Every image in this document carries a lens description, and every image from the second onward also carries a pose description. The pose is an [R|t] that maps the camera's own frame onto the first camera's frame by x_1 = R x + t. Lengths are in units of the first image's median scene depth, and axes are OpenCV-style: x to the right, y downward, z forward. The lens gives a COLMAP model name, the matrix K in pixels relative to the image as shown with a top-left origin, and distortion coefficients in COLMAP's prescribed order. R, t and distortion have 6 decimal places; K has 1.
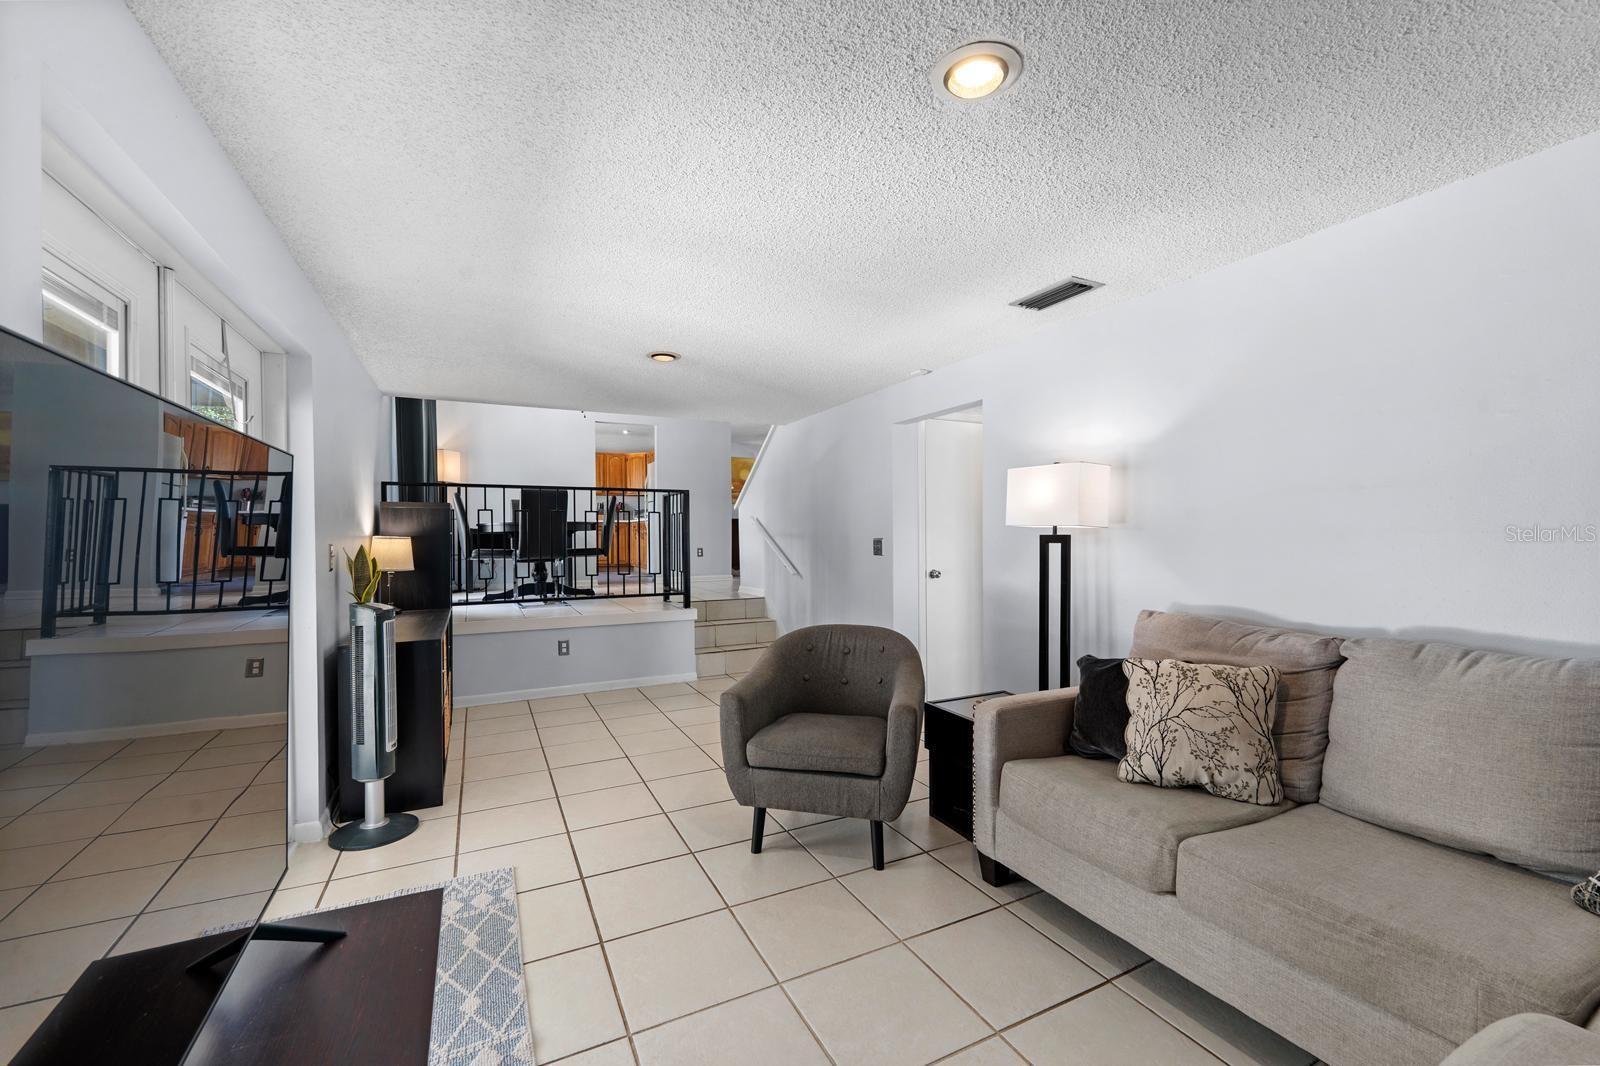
lens RADIAL K [[647.0, 0, 800.0], [0, 647.0, 533.0], [0, 0, 1]] dist [-0.000198, 0.000010]
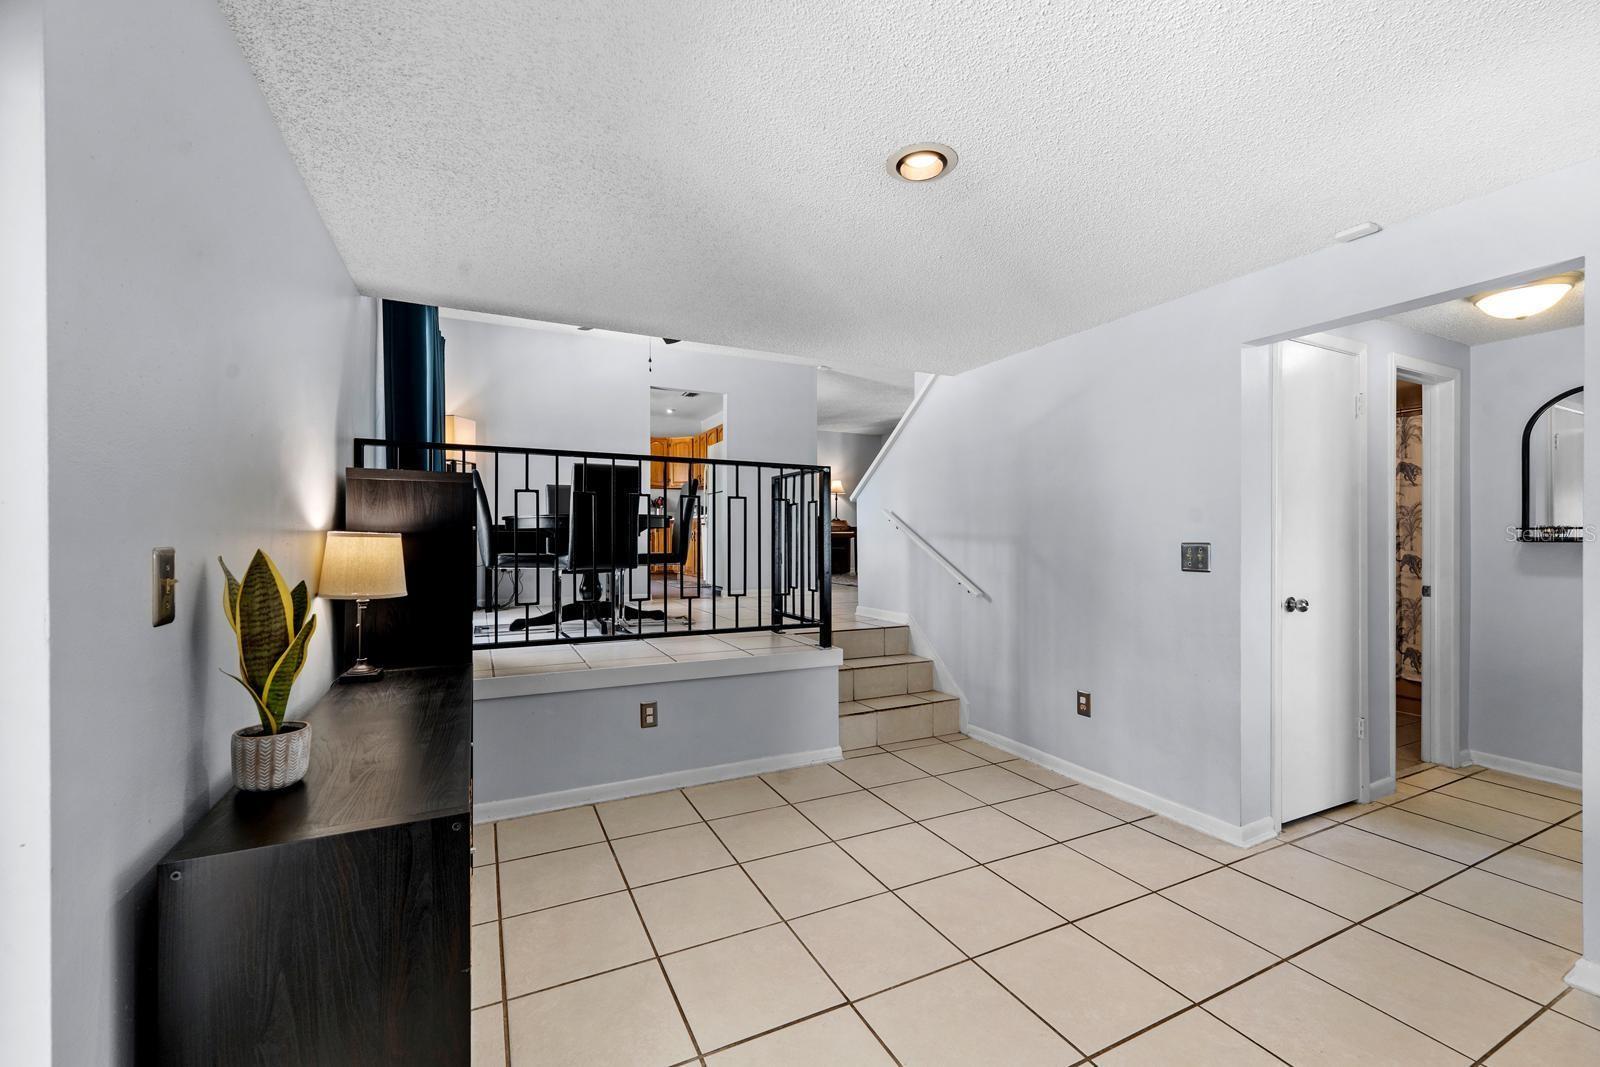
lens RADIAL K [[655.7, 0, 800.0], [0, 655.7, 533.5], [0, 0, 1]] dist [-0.001075, 0.000085]
pose [[0.999942, 0.007713, -0.007573, -0.211897], [-0.007743, 0.999962, -0.003963, 0.004645], [0.007543, 0.004022, 0.999963, 0.363552]]
